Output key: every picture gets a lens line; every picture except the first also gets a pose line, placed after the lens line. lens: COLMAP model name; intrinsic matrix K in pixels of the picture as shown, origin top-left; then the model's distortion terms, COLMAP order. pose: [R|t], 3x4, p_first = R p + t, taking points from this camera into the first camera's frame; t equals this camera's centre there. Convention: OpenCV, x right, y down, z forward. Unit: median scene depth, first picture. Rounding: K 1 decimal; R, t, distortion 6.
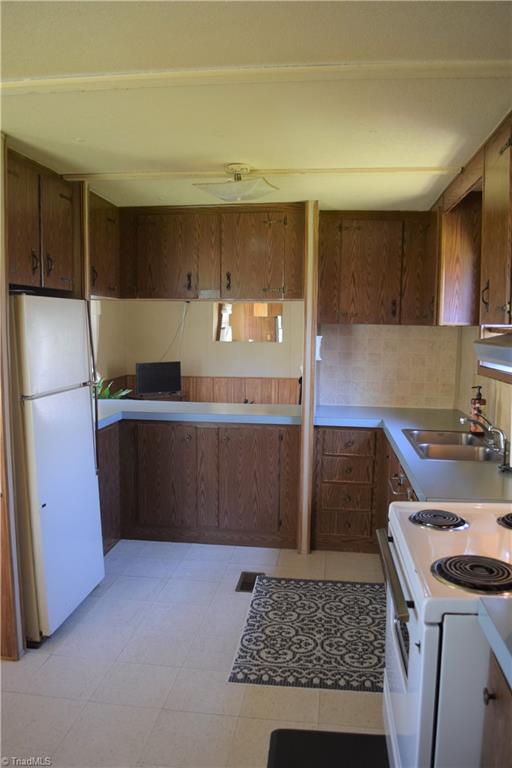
lens RADIAL K [[592.5, 0, 256.0], [0, 592.5, 384.0], [0, 0, 1]] dist [-0.103444, -0.002543]
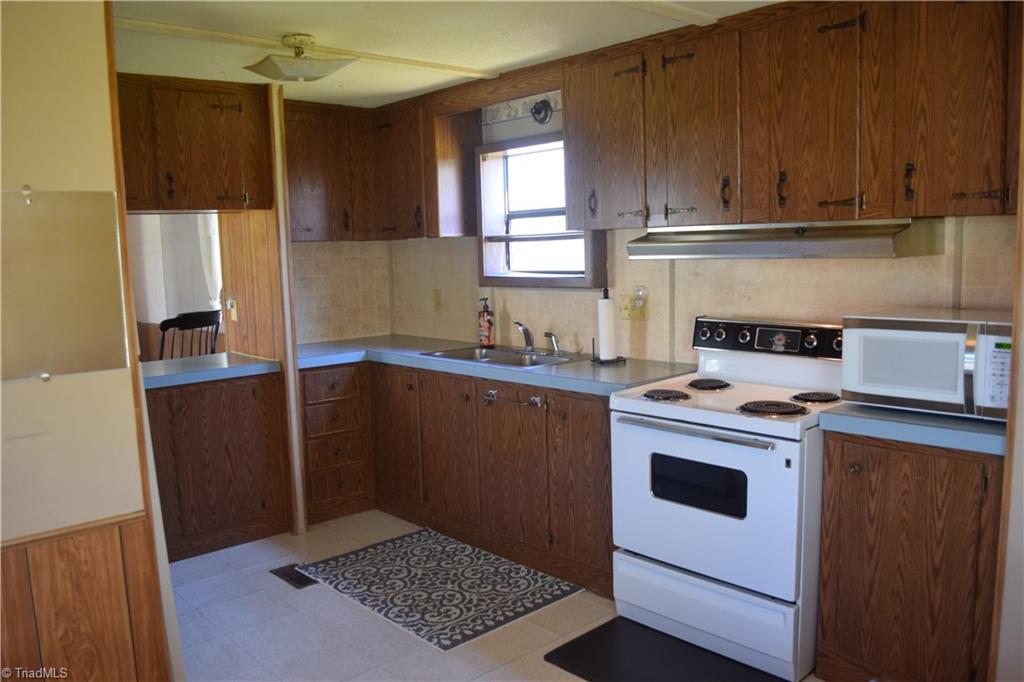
lens RADIAL K [[790.0, 0, 512.0], [0, 790.0, 341.0], [0, 0, 1]] dist [-0.103444, -0.002543]
pose [[0.650228, -0.118349, 0.750464, -0.559122], [0.107682, 0.992177, 0.063168, -0.003312], [-0.752069, 0.039738, 0.657885, 0.100900]]
